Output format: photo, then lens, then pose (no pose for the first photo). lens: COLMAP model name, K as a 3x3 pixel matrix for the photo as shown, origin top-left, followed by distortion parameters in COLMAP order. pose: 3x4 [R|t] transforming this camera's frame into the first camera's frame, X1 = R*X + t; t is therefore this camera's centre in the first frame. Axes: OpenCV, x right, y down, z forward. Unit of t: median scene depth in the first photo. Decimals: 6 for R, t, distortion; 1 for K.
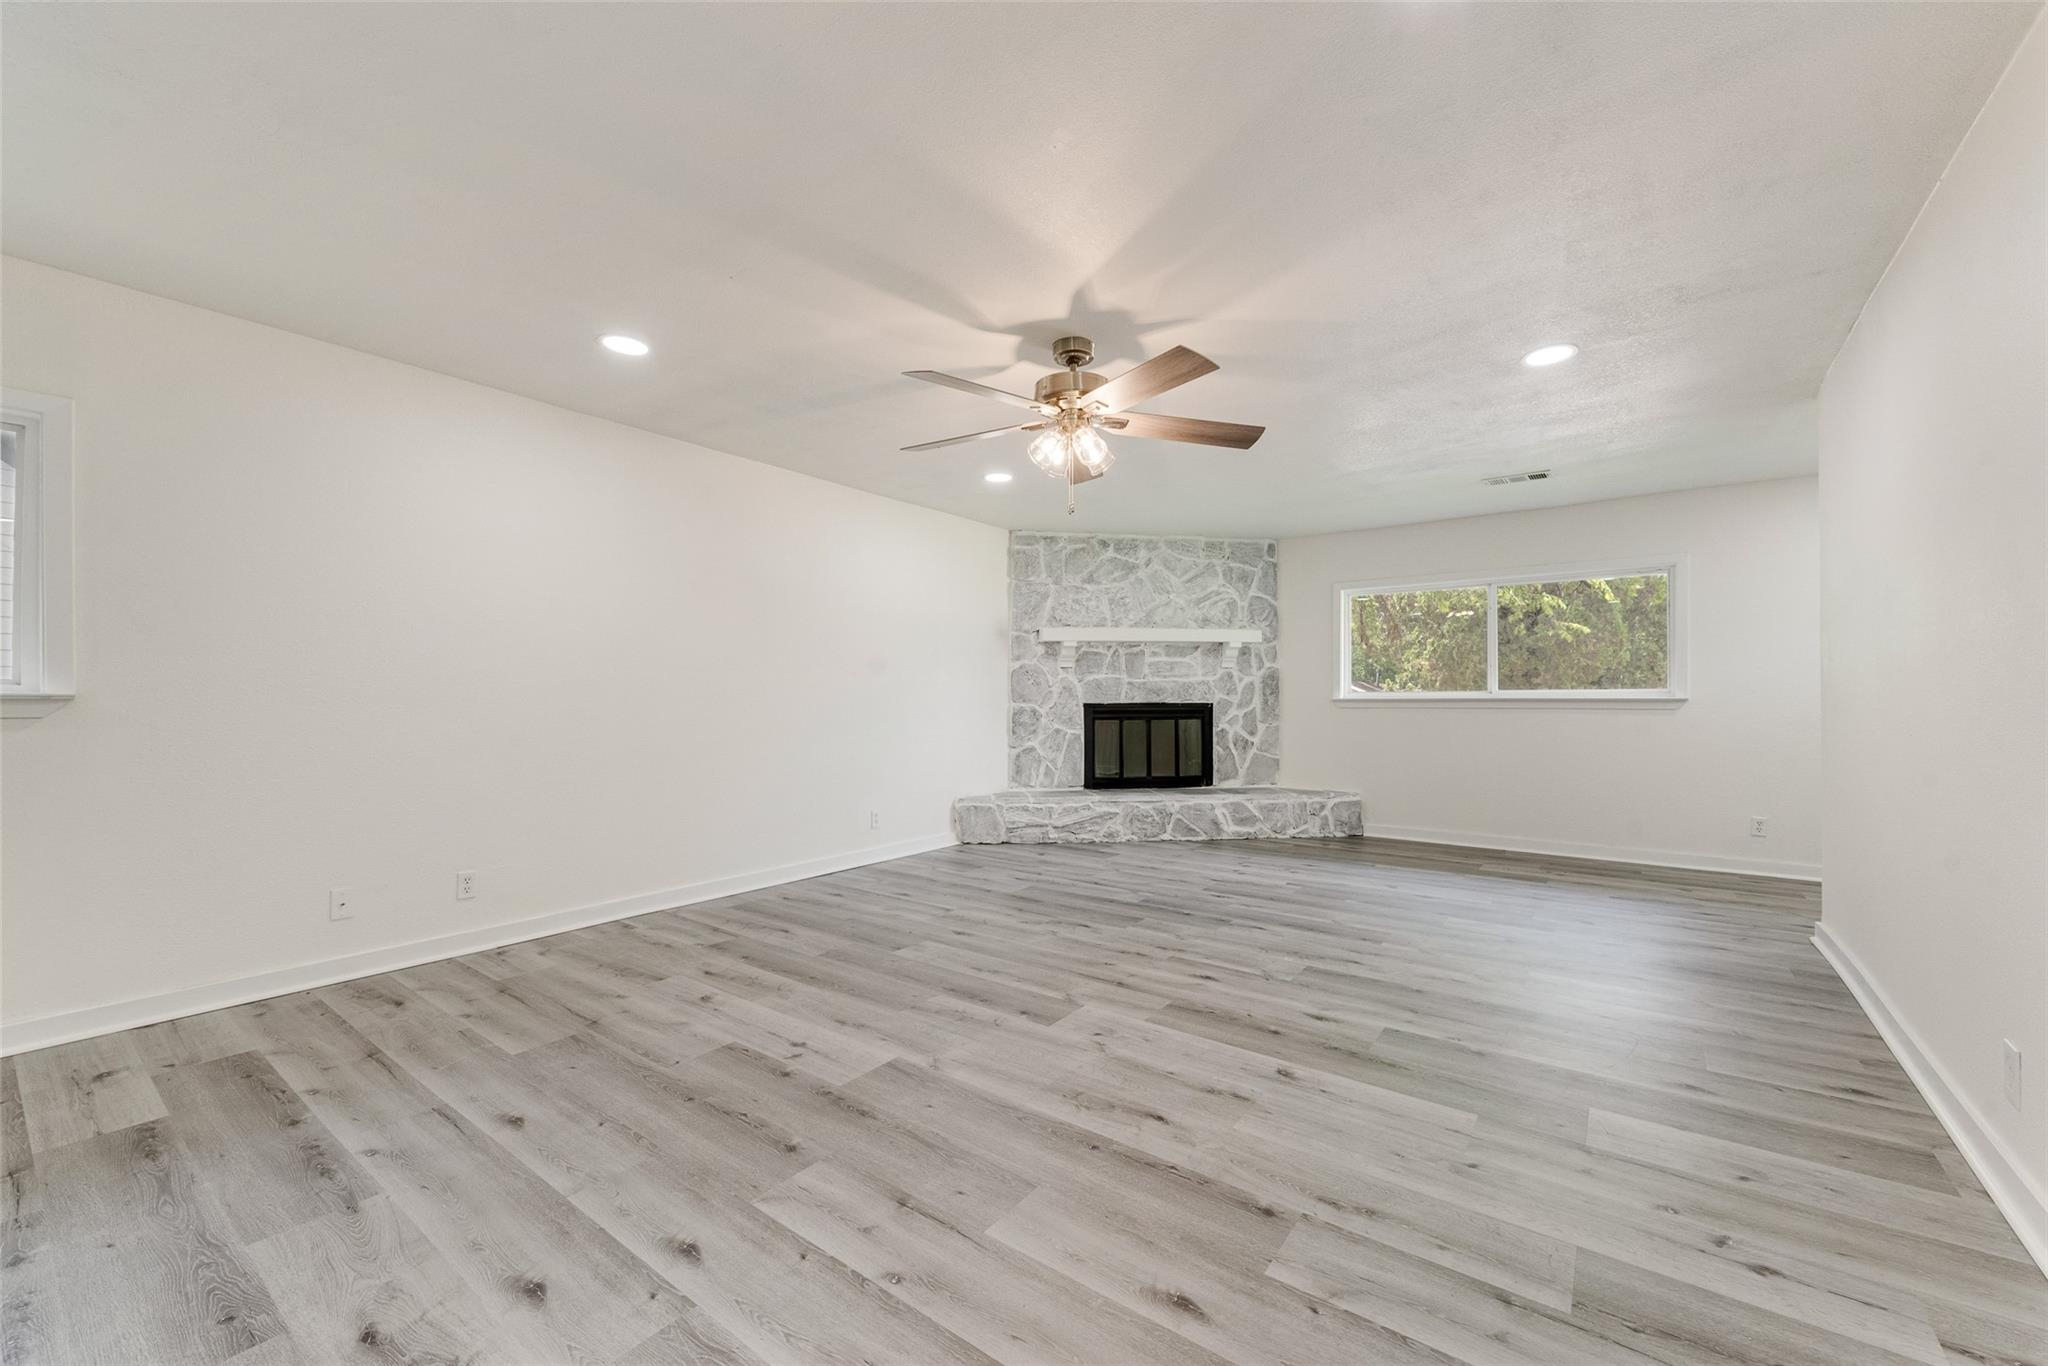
lens RADIAL K [[801.9, 0, 1024.0], [0, 801.9, 683.0], [0, 0, 1]] dist [0.021824, -0.000100]
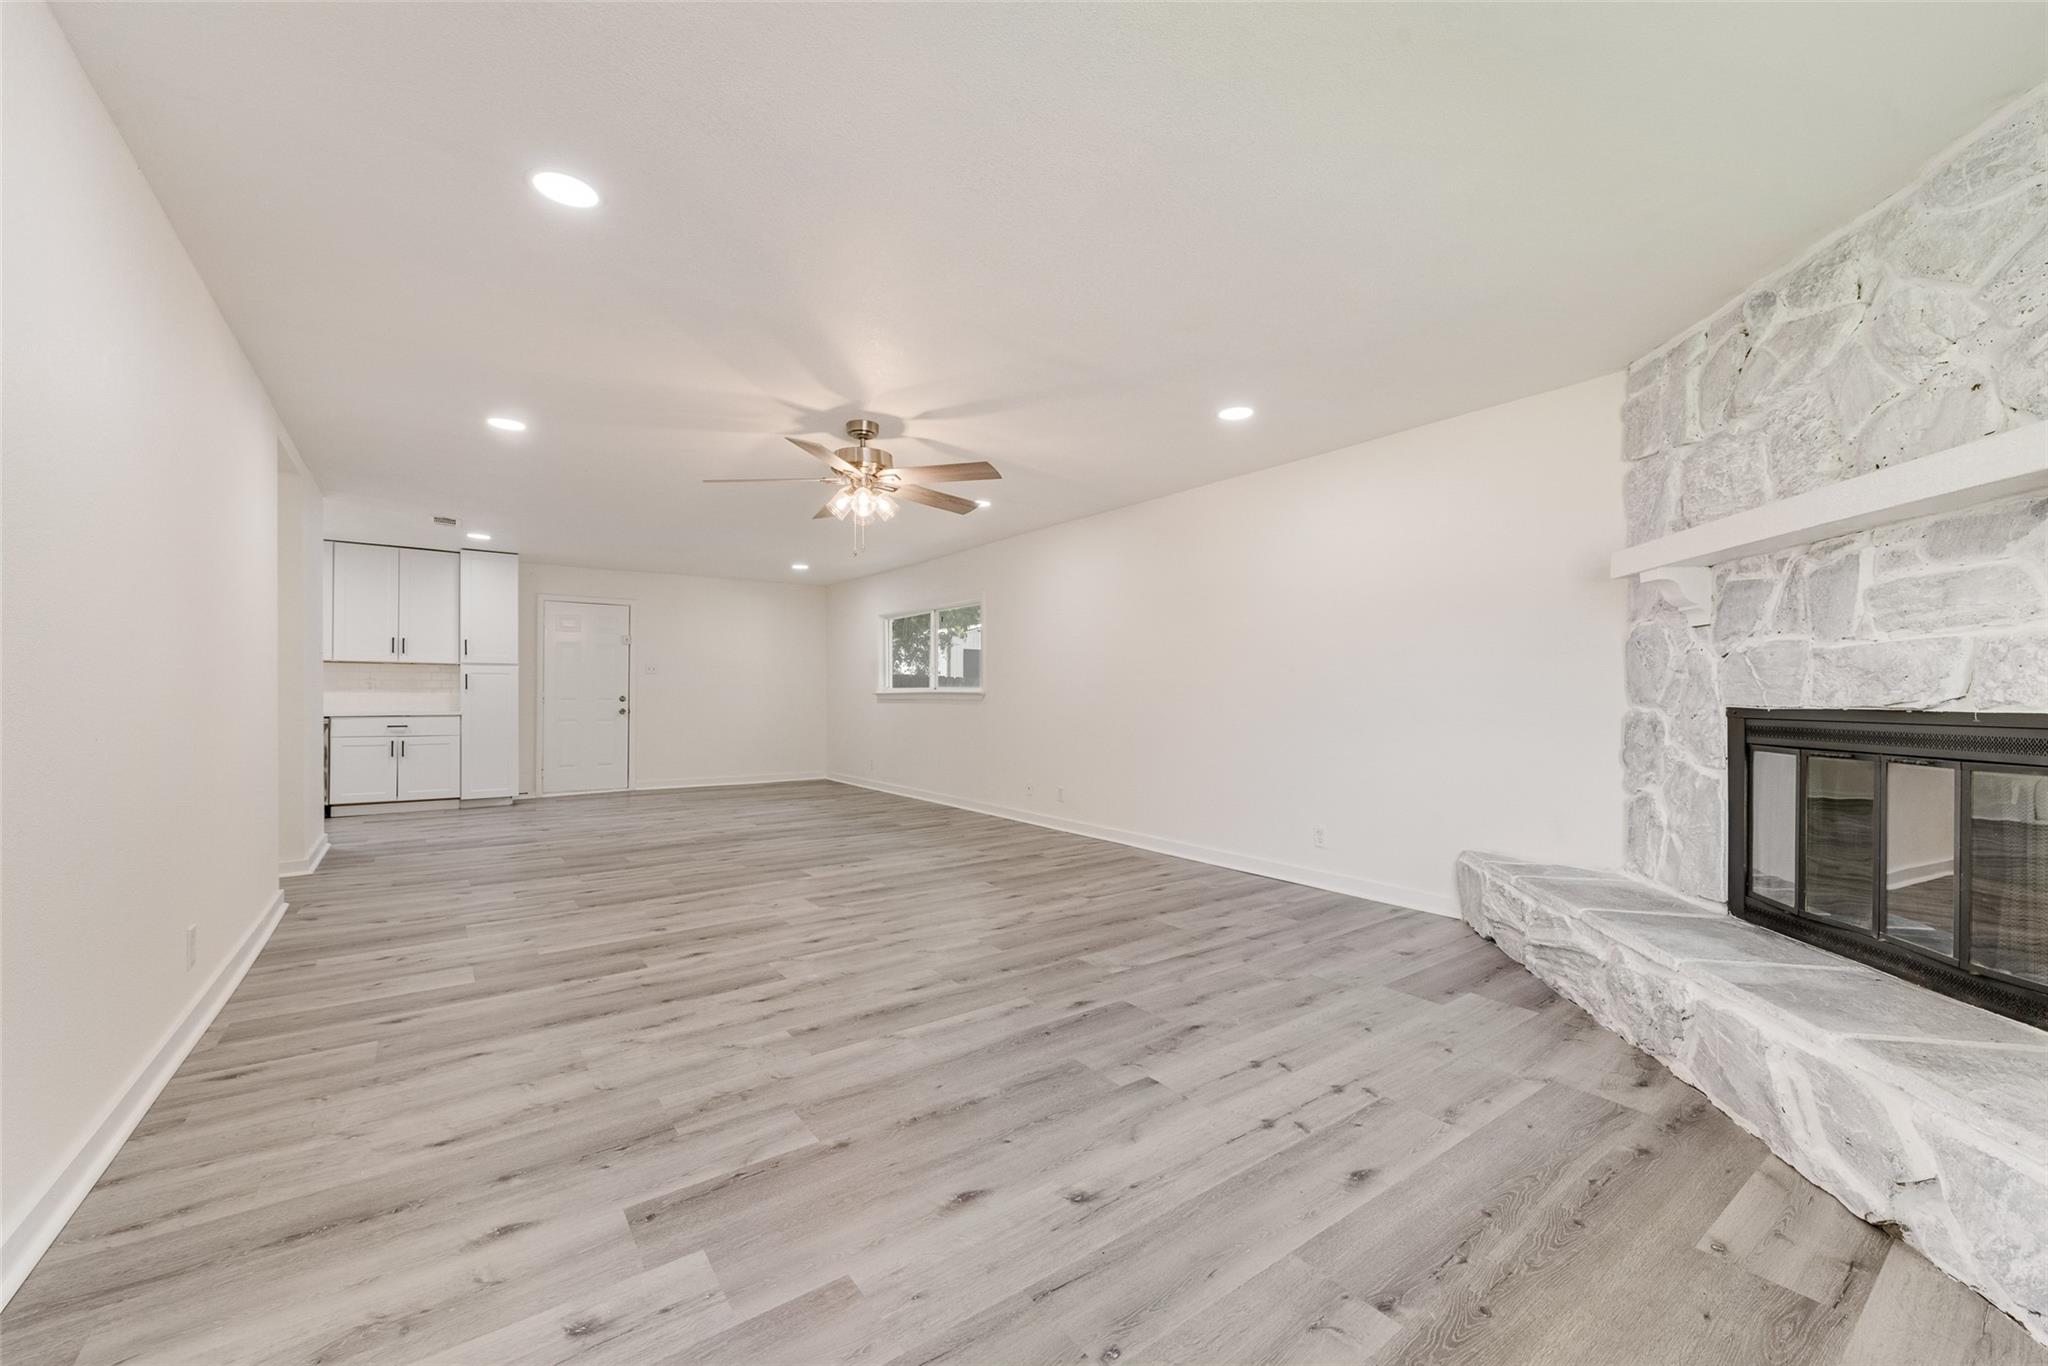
lens RADIAL K [[810.2, 0, 1024.0], [0, 810.2, 683.0], [0, 0, 1]] dist [0.000557, 0.000125]
pose [[-0.291975, -0.014221, -0.956320, 0.592702], [0.010790, 0.999777, -0.018161, 0.016330], [0.956365, -0.015622, -0.291756, 0.782093]]
